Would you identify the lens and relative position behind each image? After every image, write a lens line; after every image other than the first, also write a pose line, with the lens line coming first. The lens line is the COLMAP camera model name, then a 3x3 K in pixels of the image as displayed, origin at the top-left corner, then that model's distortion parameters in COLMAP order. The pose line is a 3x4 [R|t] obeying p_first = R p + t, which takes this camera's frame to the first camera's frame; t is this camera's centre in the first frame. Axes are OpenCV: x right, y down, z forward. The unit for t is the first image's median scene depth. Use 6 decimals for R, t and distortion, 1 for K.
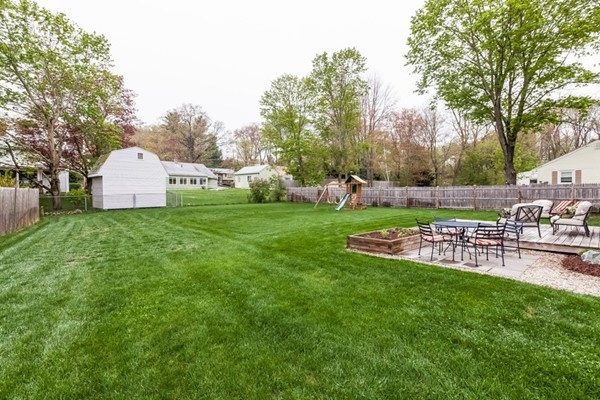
lens RADIAL K [[272.0, 0, 297.9], [0, 272.0, 195.9], [0, 0, 1]] dist [-0.001377, -0.000026]
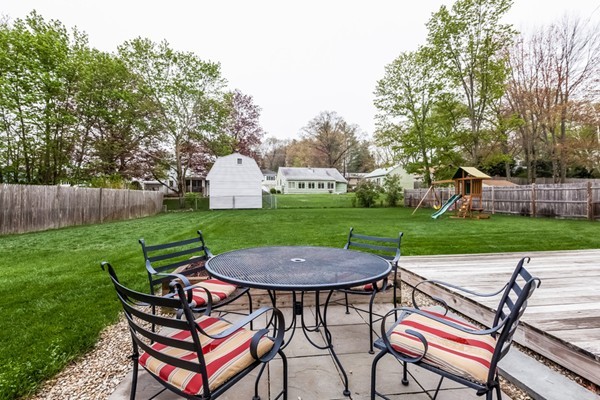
lens RADIAL K [[272.0, 0, 294.6], [0, 272.0, 196.1], [0, 0, 1]] dist [-0.001377, -0.000026]
pose [[0.836679, -0.001161, -0.547692, 0.147339], [-0.009650, 0.999811, -0.016862, 0.006845], [0.547608, 0.019393, 0.836510, 0.147428]]
